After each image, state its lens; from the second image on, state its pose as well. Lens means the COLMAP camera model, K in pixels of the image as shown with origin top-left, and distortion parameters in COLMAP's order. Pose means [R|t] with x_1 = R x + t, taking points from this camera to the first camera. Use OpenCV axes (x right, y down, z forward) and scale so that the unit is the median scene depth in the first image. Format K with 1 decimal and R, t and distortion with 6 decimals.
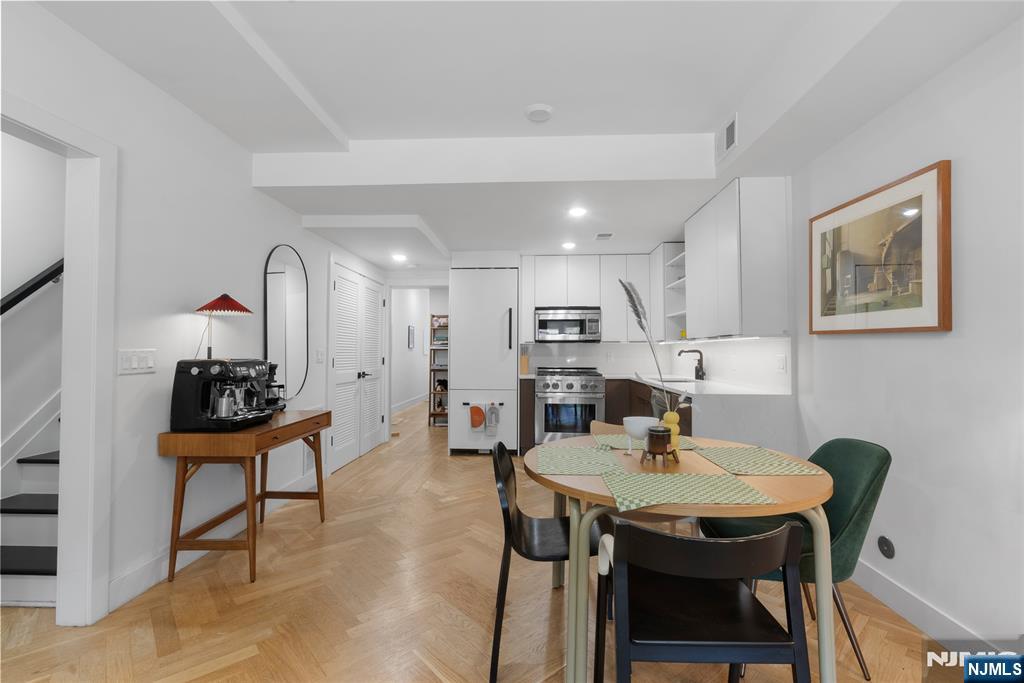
lens RADIAL K [[474.8, 0, 521.0], [0, 474.8, 337.2], [0, 0, 1]] dist [-0.001266, -0.001255]
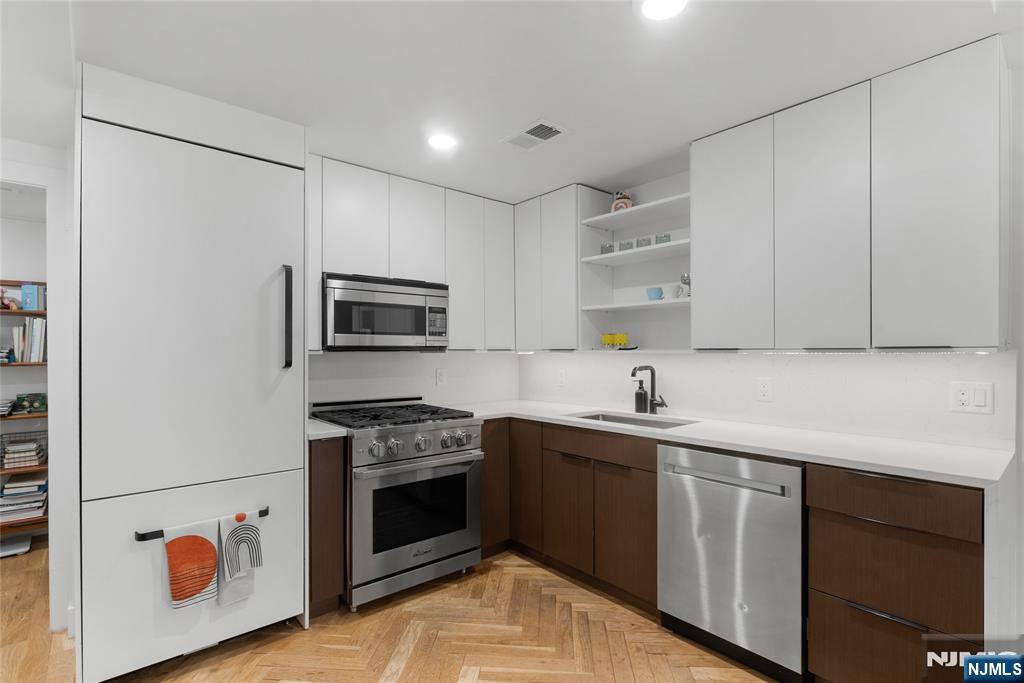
lens RADIAL K [[474.8, 0, 503.5], [0, 474.8, 351.0], [0, 0, 1]] dist [-0.001266, -0.001255]
pose [[0.727669, -0.001647, 0.685927, -0.156686], [-0.016618, 0.999661, 0.020030, -0.000944], [-0.685727, -0.025974, 0.727395, 0.563451]]
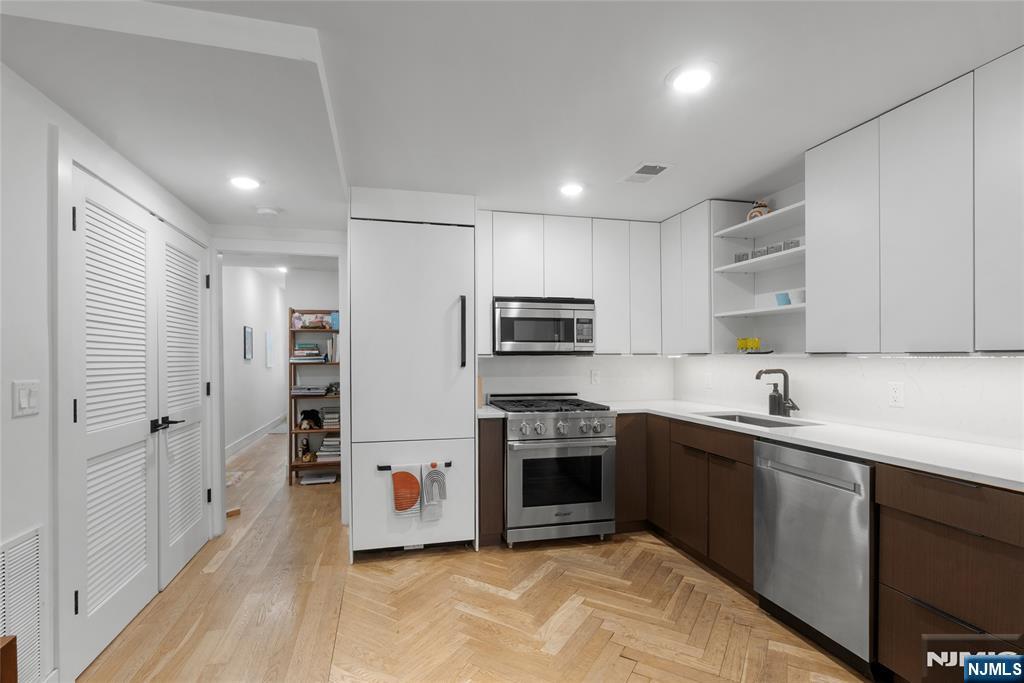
lens RADIAL K [[474.8, 0, 507.0], [0, 474.8, 361.1], [0, 0, 1]] dist [-0.001266, -0.001255]
pose [[0.955466, -0.006683, 0.295024, -0.135194], [-0.005082, 0.999223, 0.039092, -0.005303], [-0.295056, -0.038850, 0.954690, 0.419922]]
